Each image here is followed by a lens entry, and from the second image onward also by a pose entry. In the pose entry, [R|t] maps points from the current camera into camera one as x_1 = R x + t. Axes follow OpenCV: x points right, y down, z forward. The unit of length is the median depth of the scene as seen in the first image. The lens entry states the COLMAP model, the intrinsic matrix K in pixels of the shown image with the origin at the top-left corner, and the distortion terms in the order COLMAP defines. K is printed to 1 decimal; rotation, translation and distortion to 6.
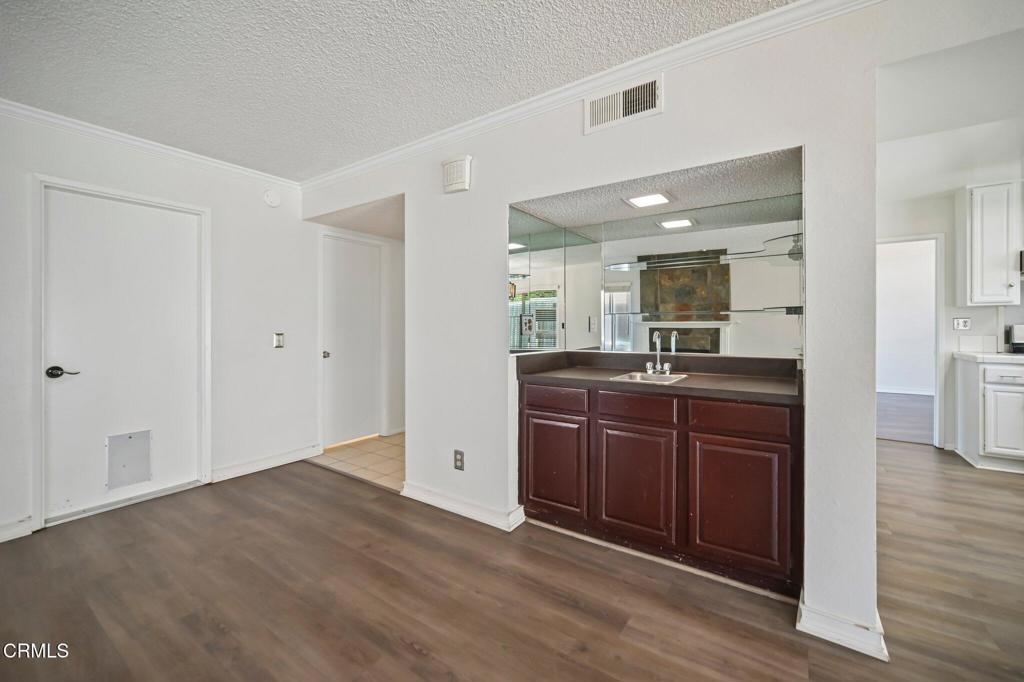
lens RADIAL K [[411.0, 0, 511.9], [0, 411.0, 324.8], [0, 0, 1]] dist [-0.002712, 0.000157]
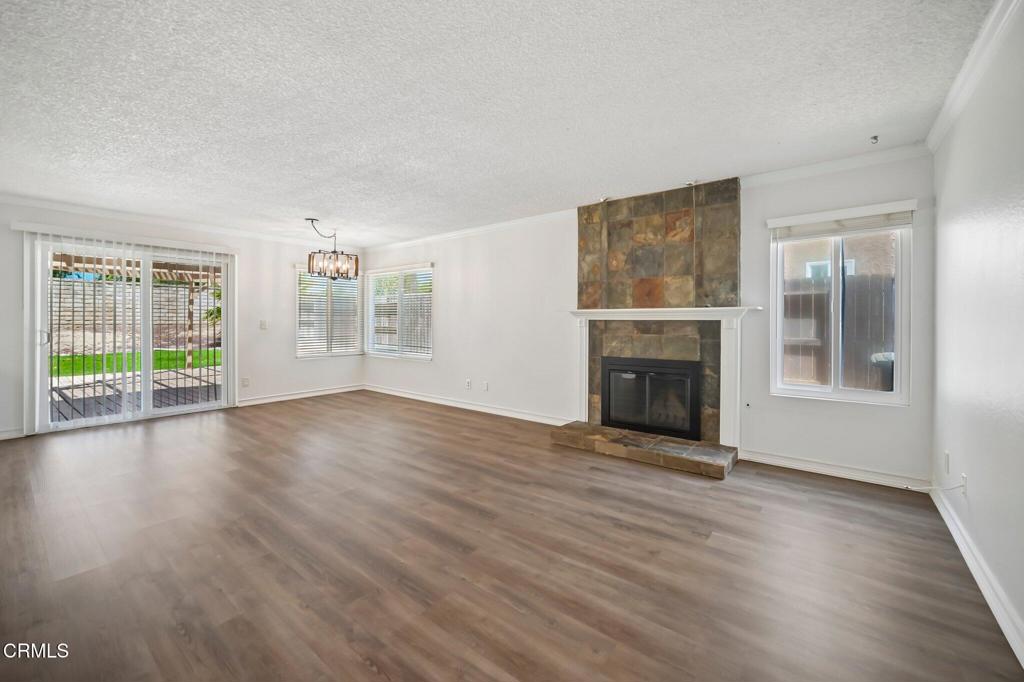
lens RADIAL K [[411.0, 0, 511.9], [0, 411.0, 324.8], [0, 0, 1]] dist [-0.002712, 0.000157]
pose [[-0.997786, 0.001073, 0.066498, -0.686494], [0.001389, 0.999988, 0.004692, 0.001586], [-0.066492, 0.004773, -0.997776, 1.198224]]
